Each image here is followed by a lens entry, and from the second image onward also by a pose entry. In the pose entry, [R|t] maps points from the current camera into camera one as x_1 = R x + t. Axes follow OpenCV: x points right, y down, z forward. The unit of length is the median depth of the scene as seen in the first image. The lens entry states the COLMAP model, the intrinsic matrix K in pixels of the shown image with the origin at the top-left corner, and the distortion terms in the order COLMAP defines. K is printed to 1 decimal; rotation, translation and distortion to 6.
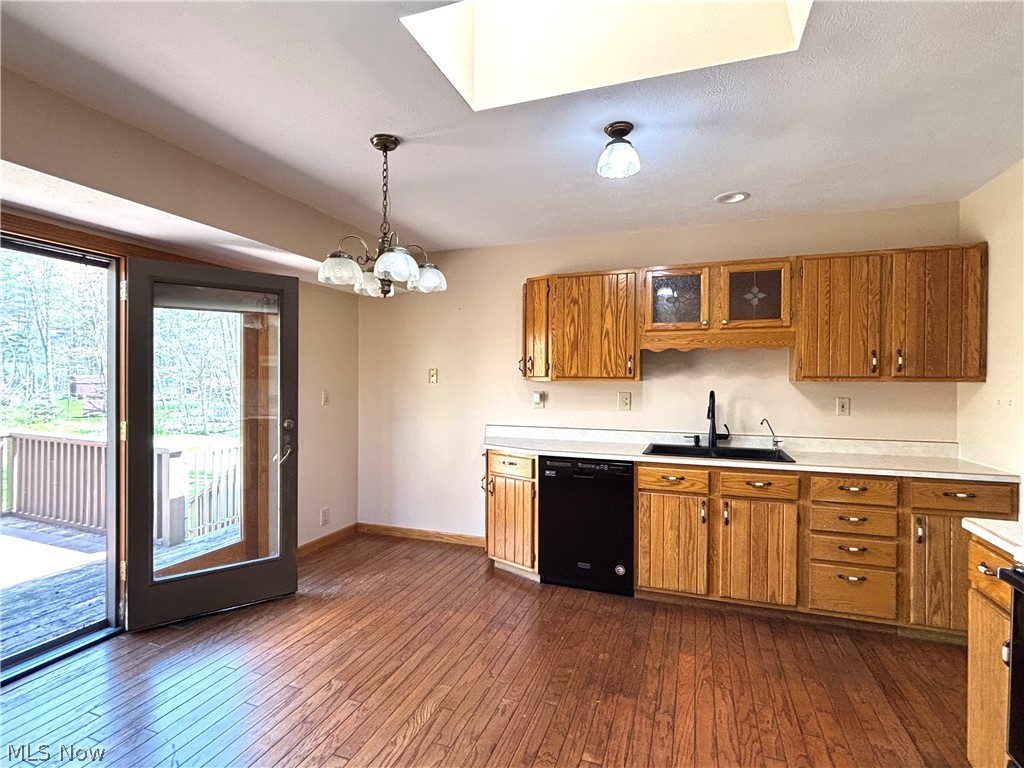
lens RADIAL K [[503.0, 0, 513.4], [0, 503.0, 381.1], [0, 0, 1]] dist [0.005169, -0.000700]
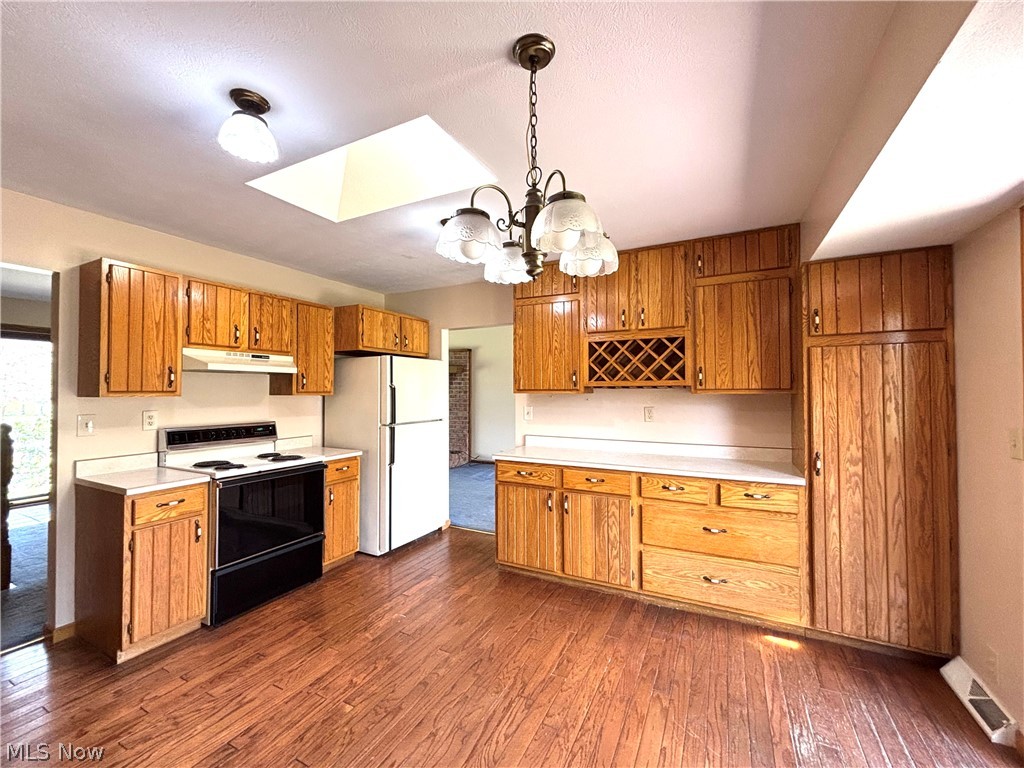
lens RADIAL K [[414.7, 0, 512.8], [0, 414.7, 383.1], [0, 0, 1]] dist [-0.000123, -0.000012]
pose [[-0.991885, 0.001660, 0.127125, -0.354655], [-0.000534, 0.999852, -0.017220, -0.022607], [-0.127134, -0.017148, -0.991737, 1.840883]]
